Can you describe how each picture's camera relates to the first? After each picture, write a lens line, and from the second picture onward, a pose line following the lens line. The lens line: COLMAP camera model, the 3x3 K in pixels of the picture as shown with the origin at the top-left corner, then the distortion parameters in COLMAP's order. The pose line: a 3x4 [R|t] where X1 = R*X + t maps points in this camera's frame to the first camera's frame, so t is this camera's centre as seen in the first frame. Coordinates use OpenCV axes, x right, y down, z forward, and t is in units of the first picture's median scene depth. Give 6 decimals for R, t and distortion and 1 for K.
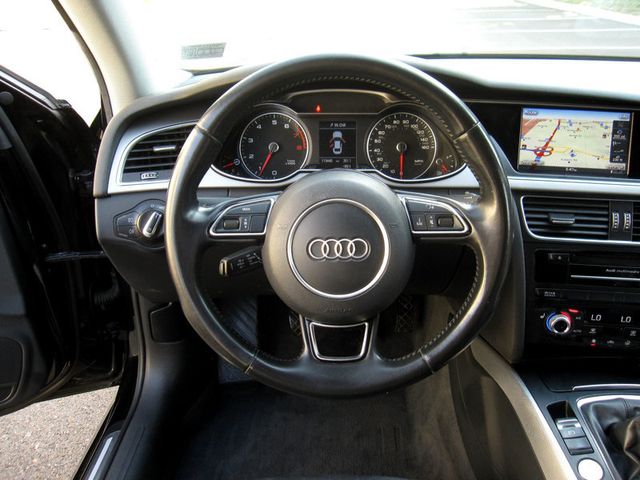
lens RADIAL K [[516.0, 0, 320.0], [0, 516.0, 240.0], [0, 0, 1]] dist [-0.051644, 0.002988]
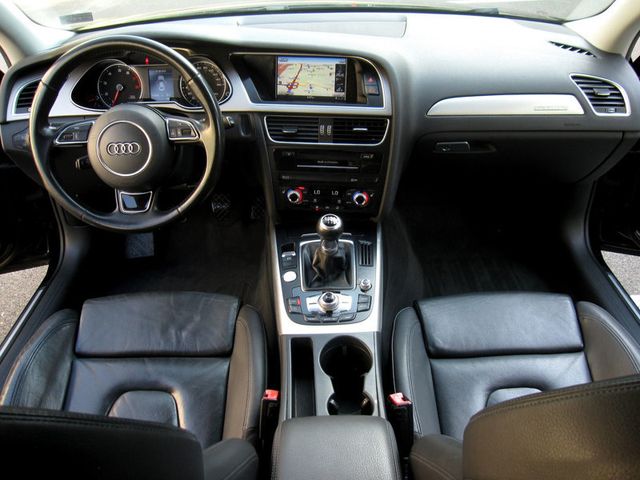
lens RADIAL K [[524.6, 0, 320.0], [0, 524.6, 240.0], [0, 0, 1]] dist [-0.045556, 0.008069]
pose [[0.999748, -0.021187, 0.007426, 0.537004], [0.019919, 0.989671, 0.141968, 0.067368], [-0.010357, -0.141784, 0.989843, -0.658454]]
